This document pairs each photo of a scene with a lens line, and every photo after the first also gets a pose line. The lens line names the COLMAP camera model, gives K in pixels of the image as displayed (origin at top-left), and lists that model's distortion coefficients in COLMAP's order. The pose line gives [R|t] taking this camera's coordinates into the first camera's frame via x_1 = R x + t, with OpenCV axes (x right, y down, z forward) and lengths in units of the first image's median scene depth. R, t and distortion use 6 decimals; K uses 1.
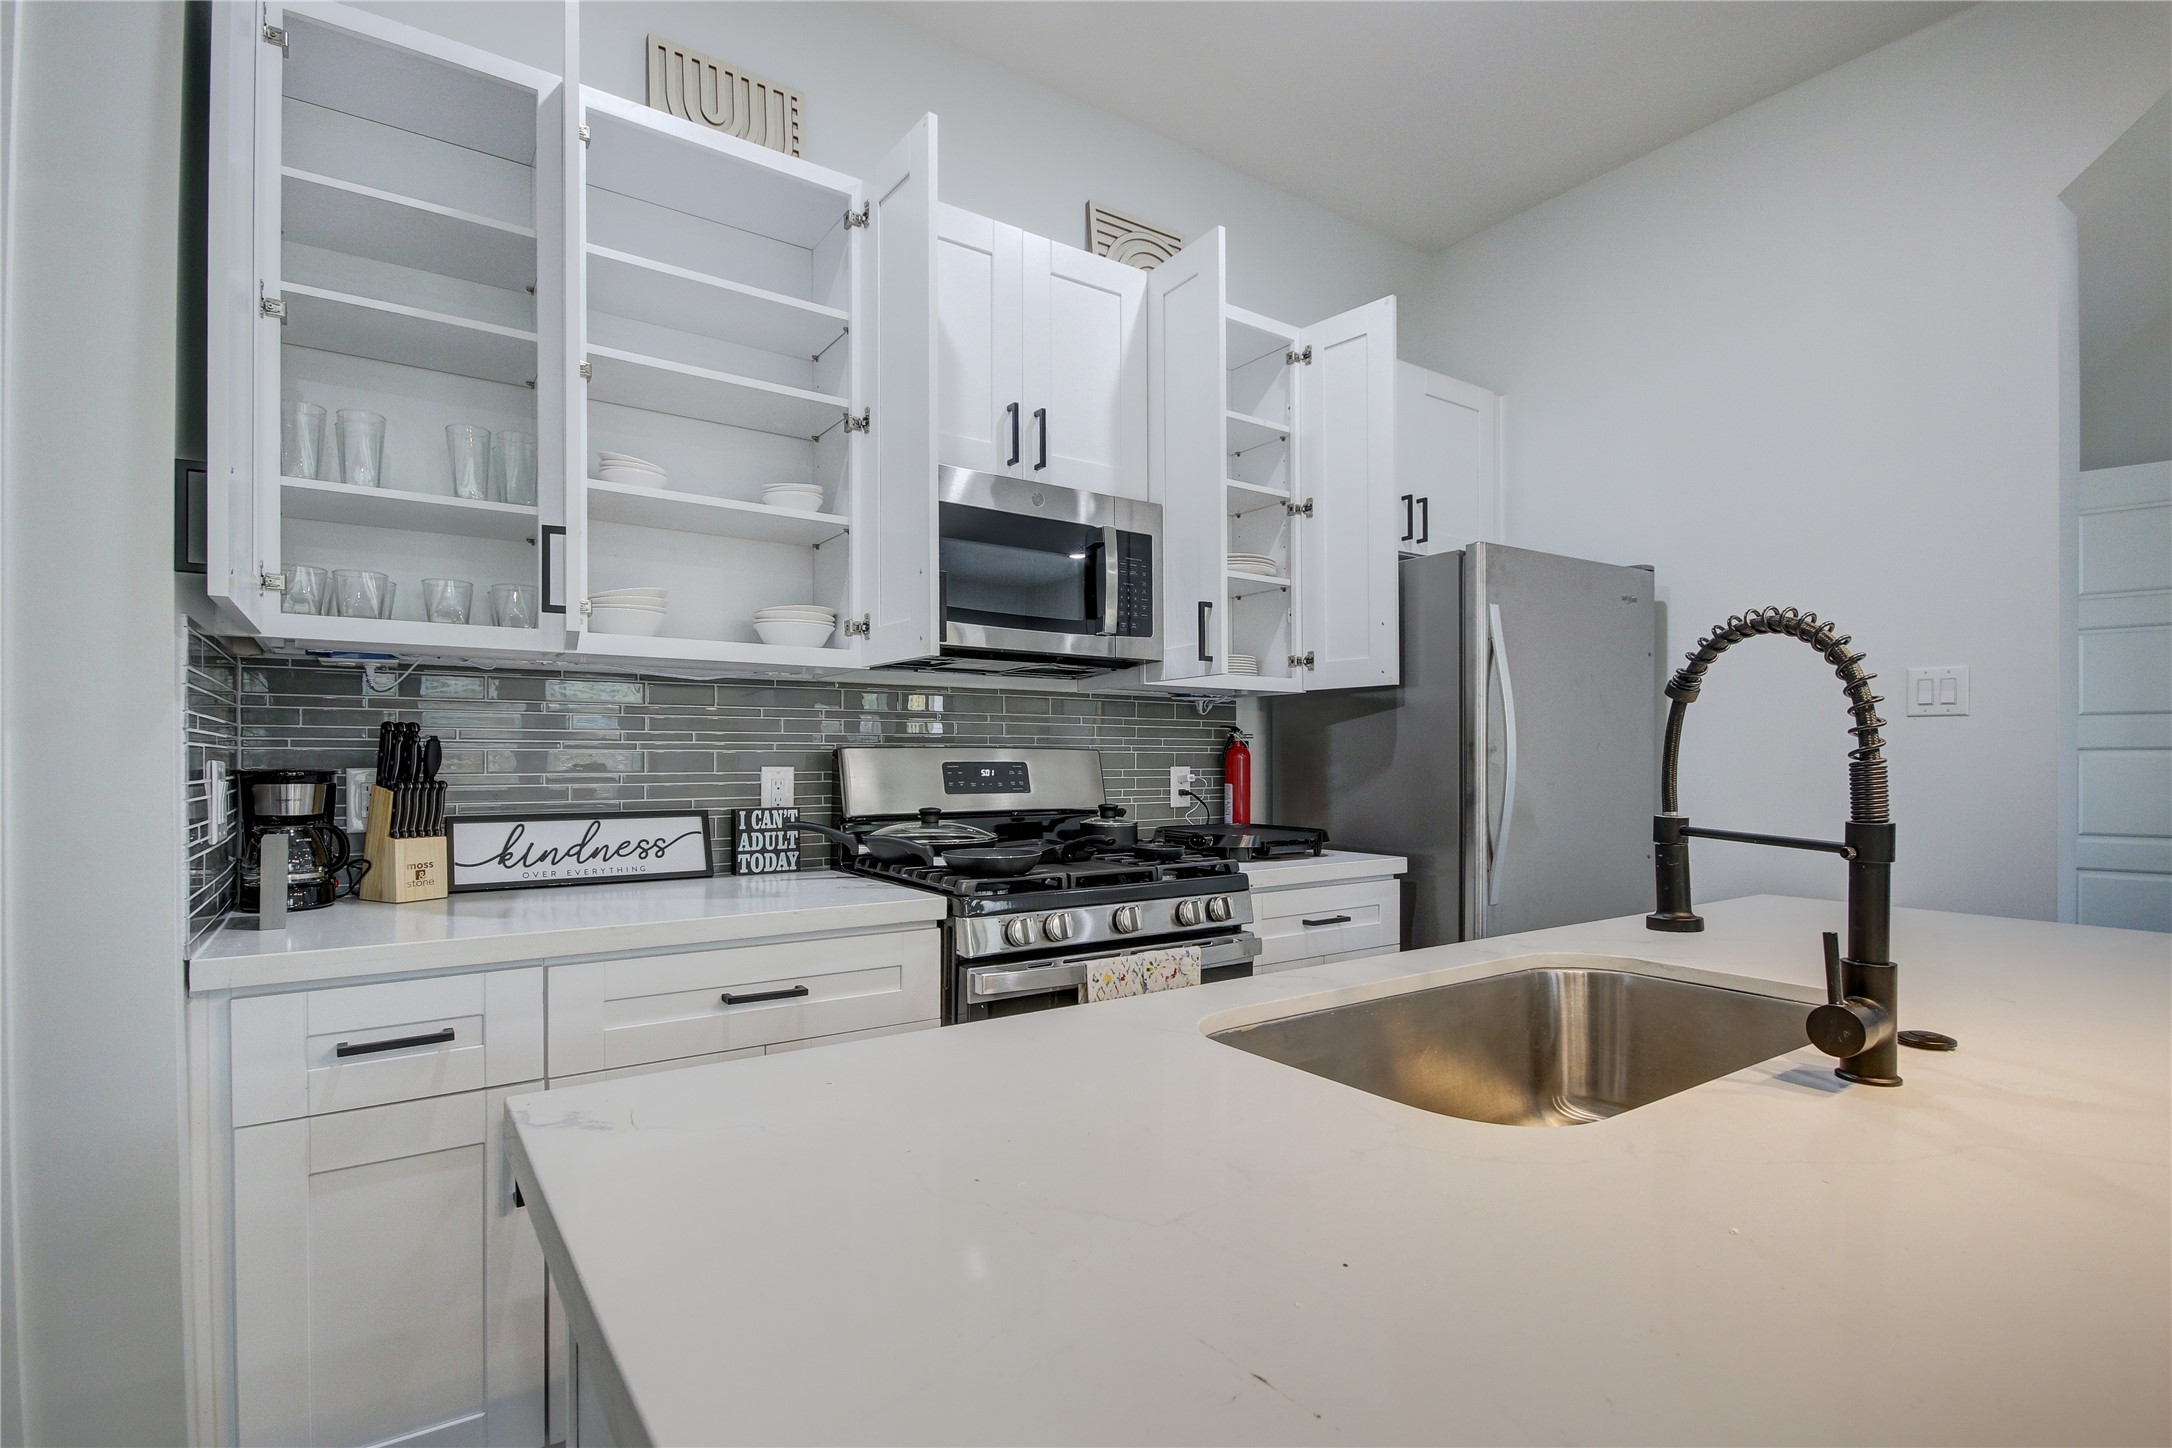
lens RADIAL K [[1043.8, 0, 1058.2], [0, 1043.8, 755.4], [0, 0, 1]] dist [0.004602, -0.004916]
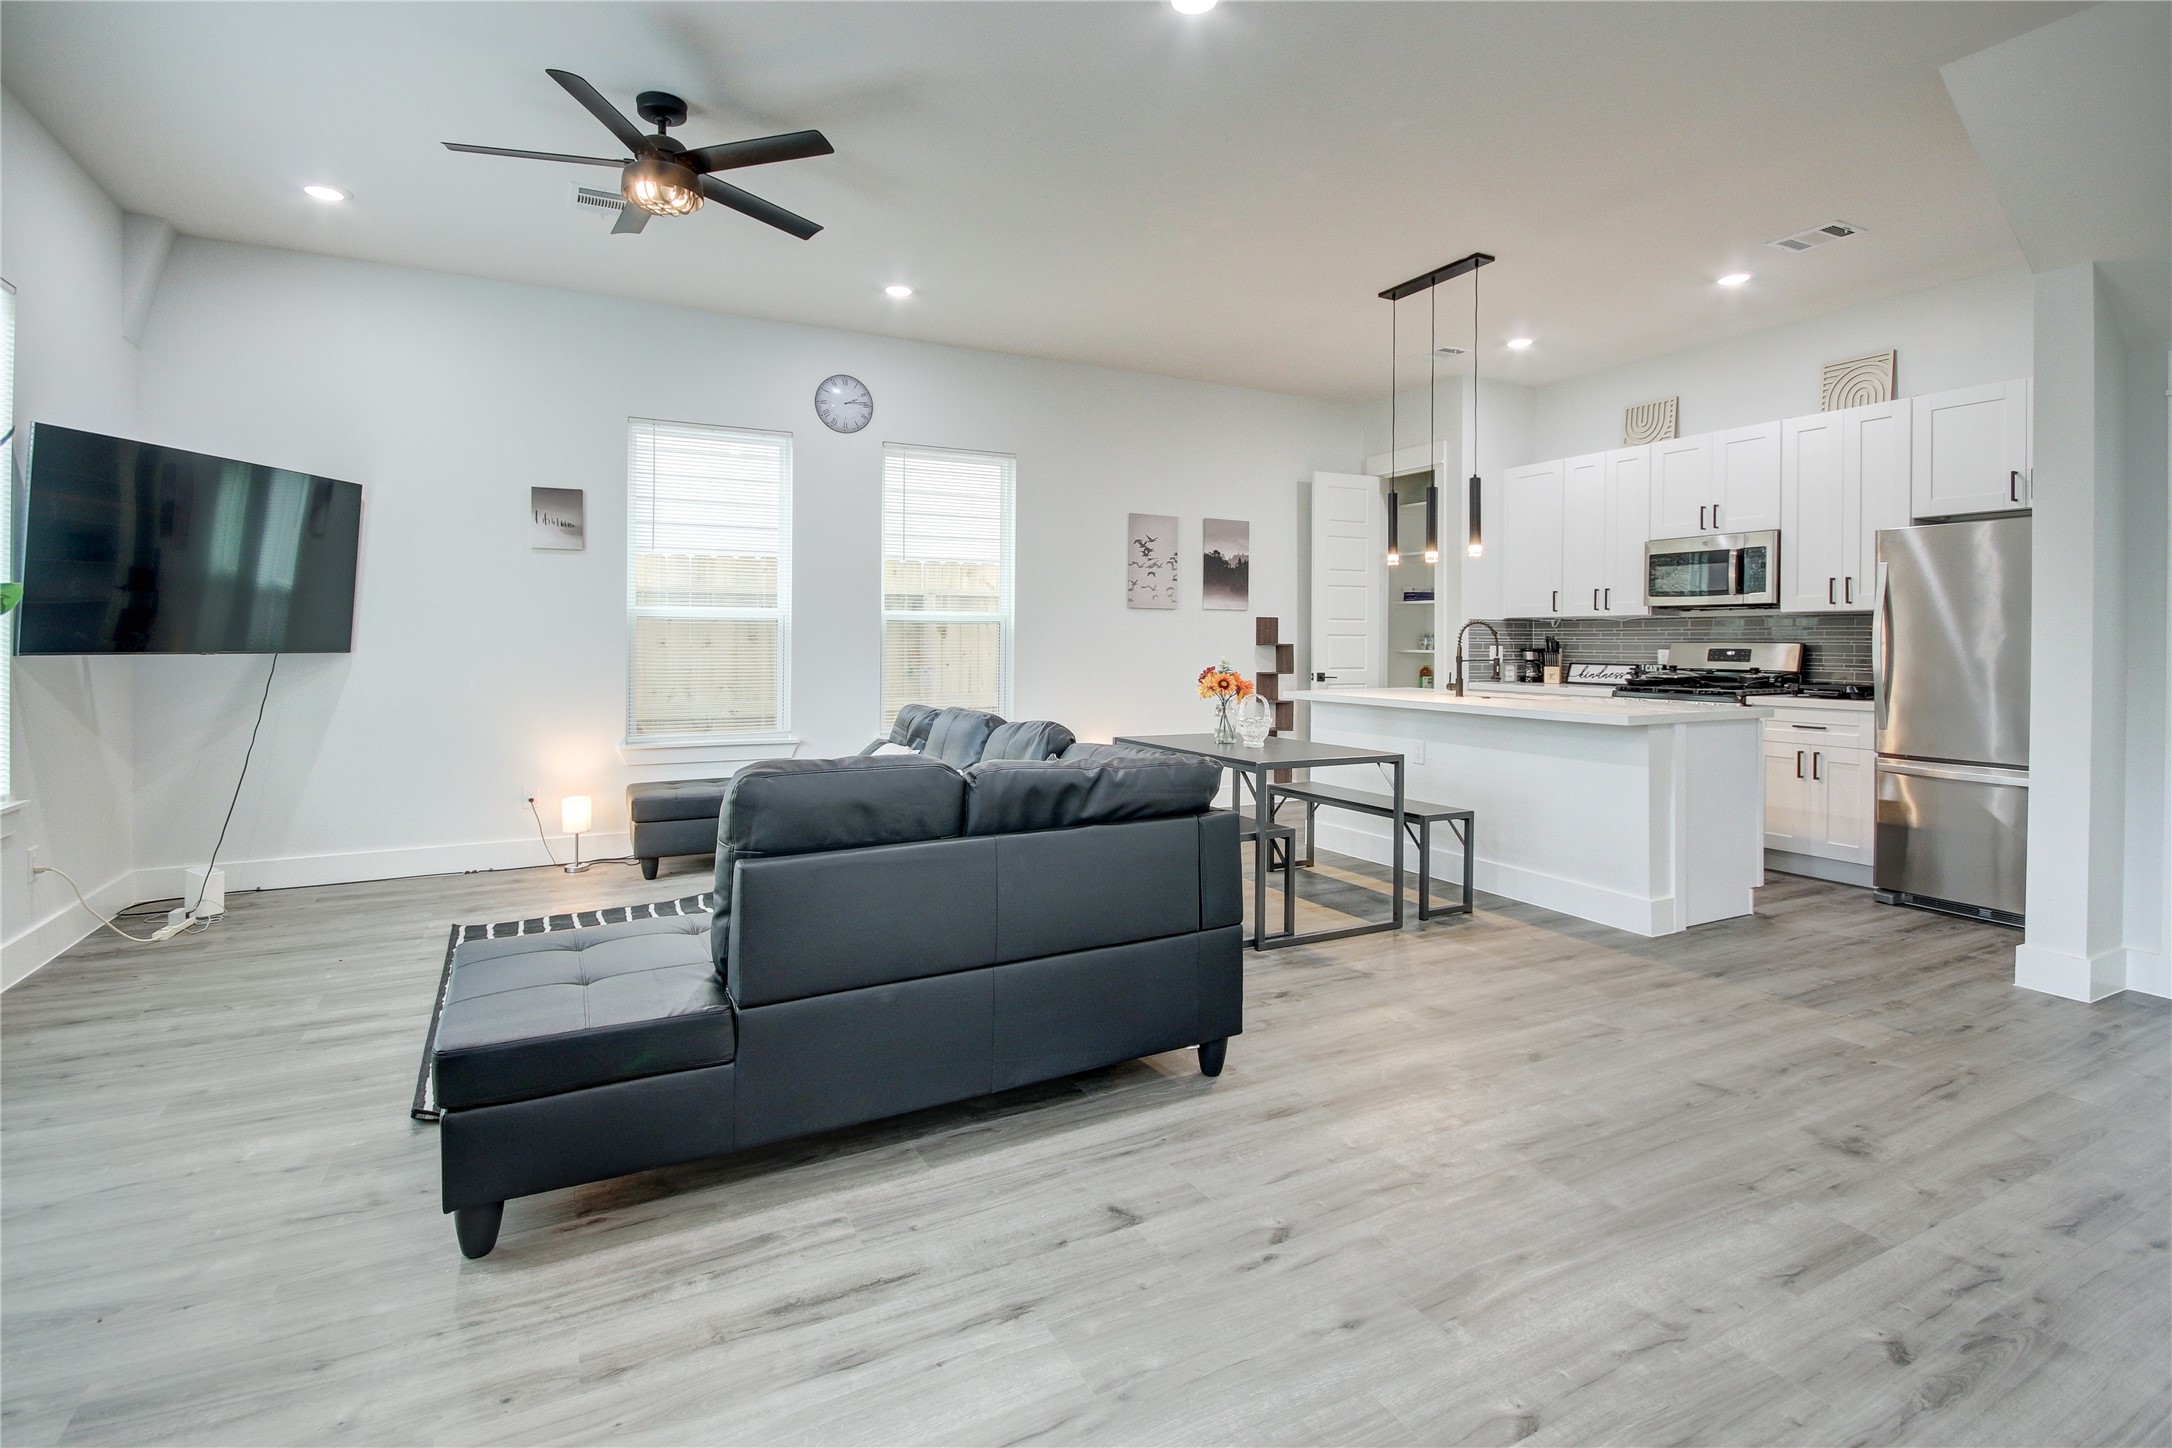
lens RADIAL K [[1043.8, 0, 1080.0], [0, 1043.8, 649.7], [0, 0, 1]] dist [0.004602, -0.004916]
pose [[-0.131753, 0.006945, -0.991258, 2.732985], [-0.004064, 0.999963, 0.007546, -0.003647], [0.991274, 0.005023, -0.131719, -0.161166]]
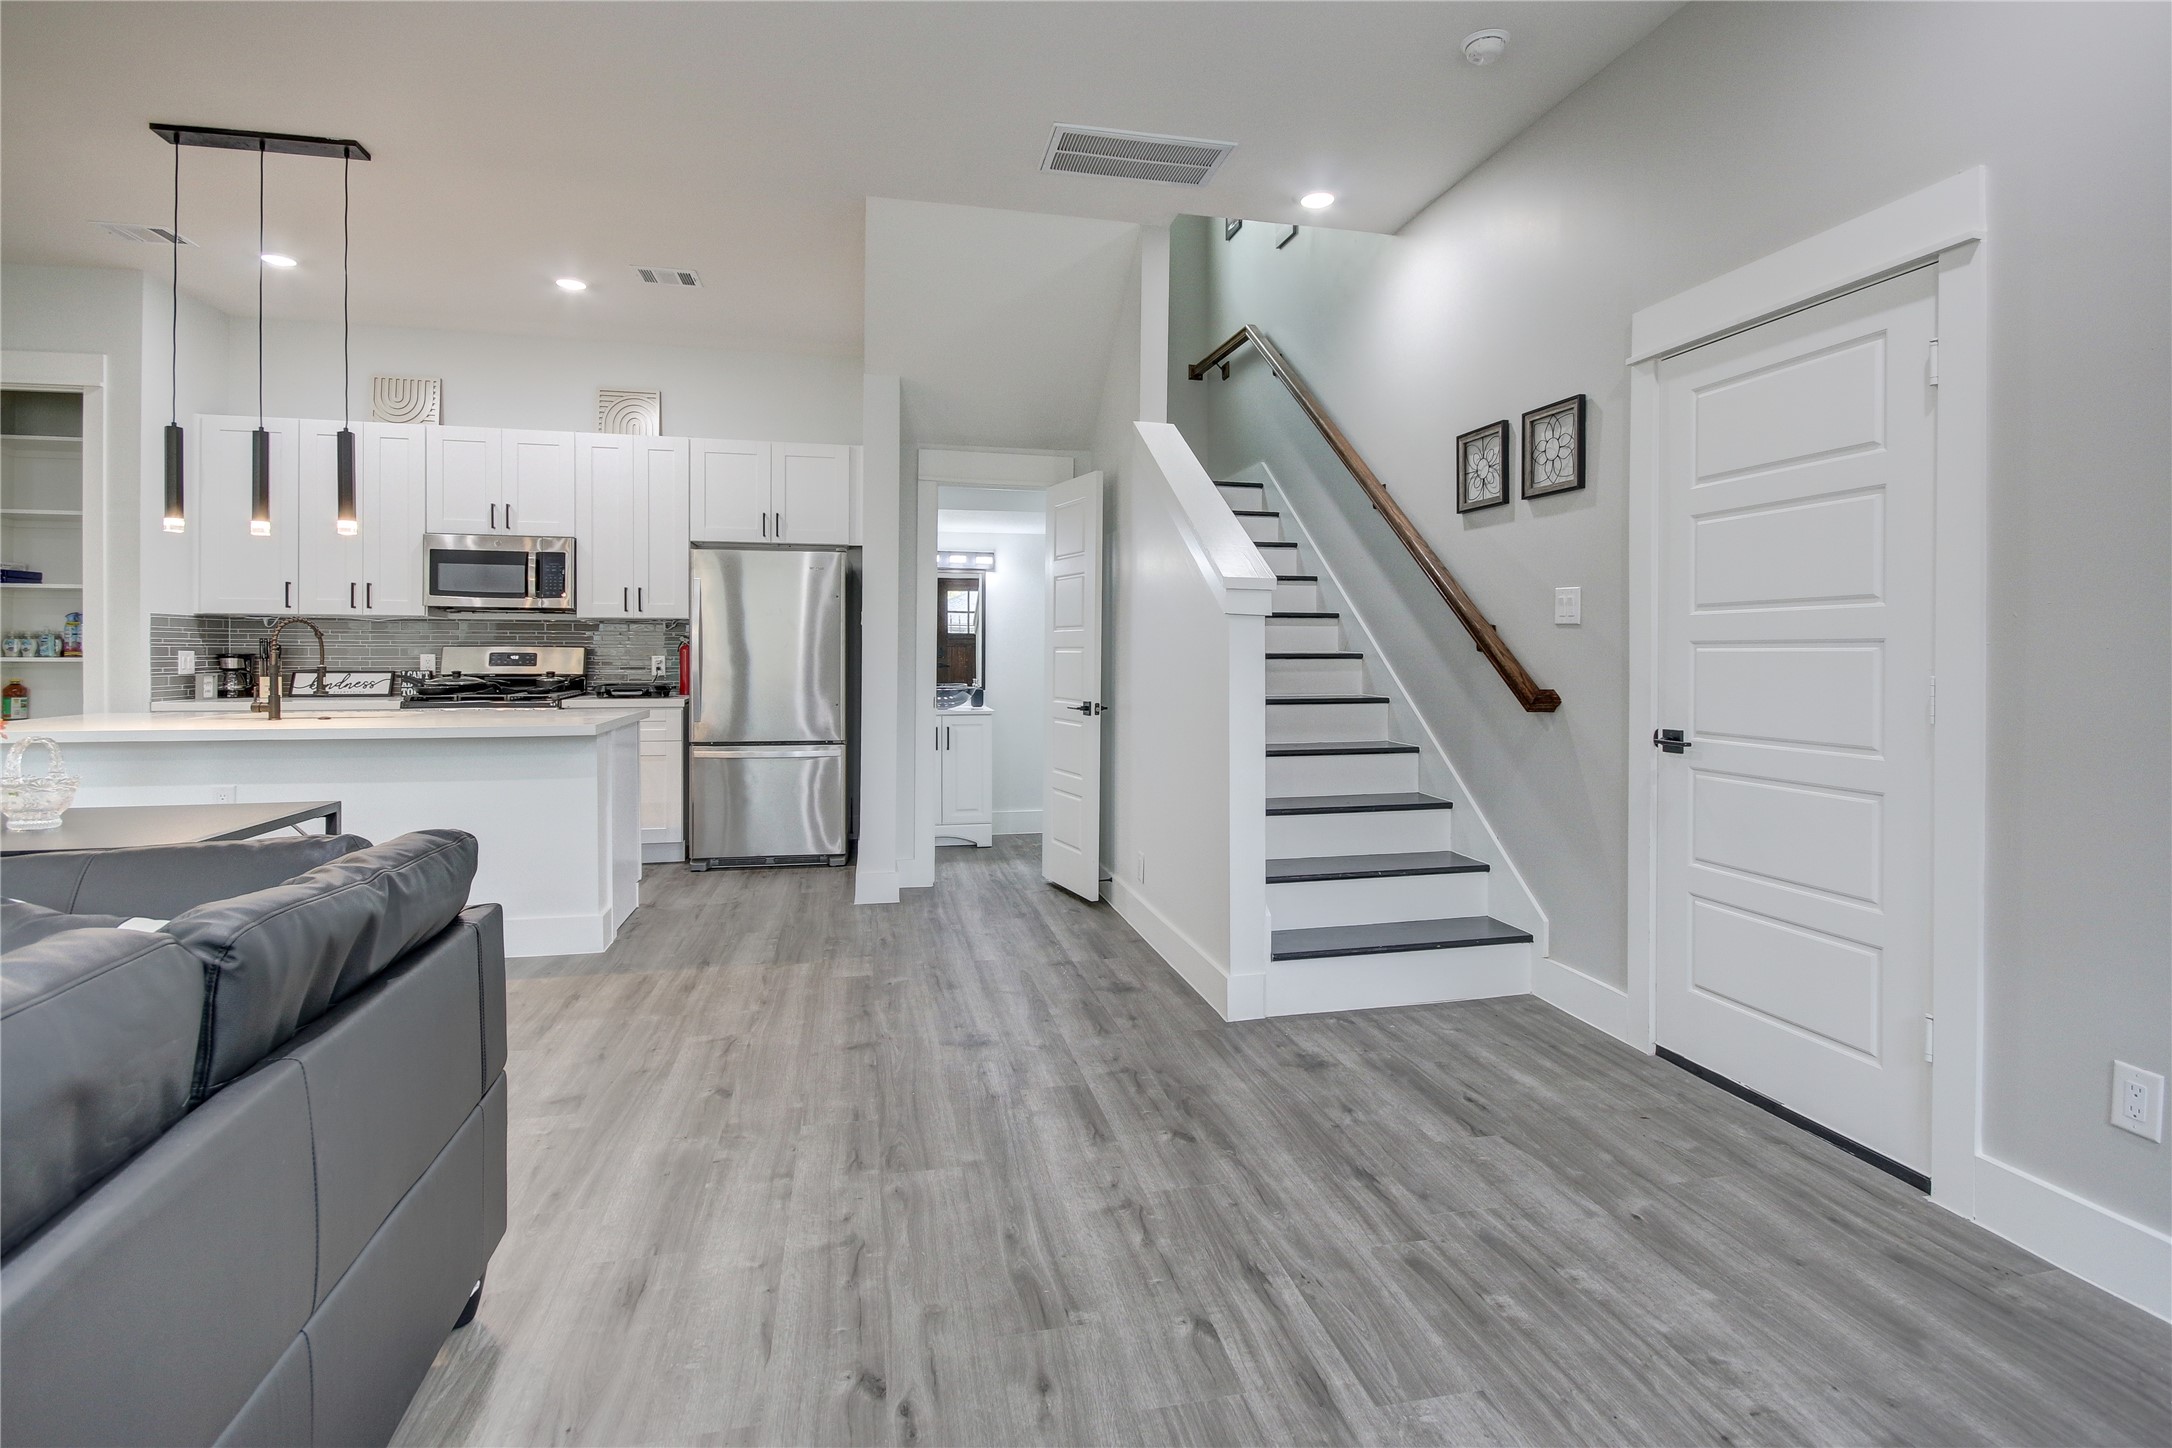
lens RADIAL K [[1043.8, 0, 1108.0], [0, 1043.8, 655.7], [0, 0, 1]] dist [0.004602, -0.004916]
pose [[0.929150, 0.003285, -0.369689, 2.223464], [-0.001192, 0.999982, 0.005890, -0.002464], [0.369701, -0.005032, 0.929137, -0.733840]]
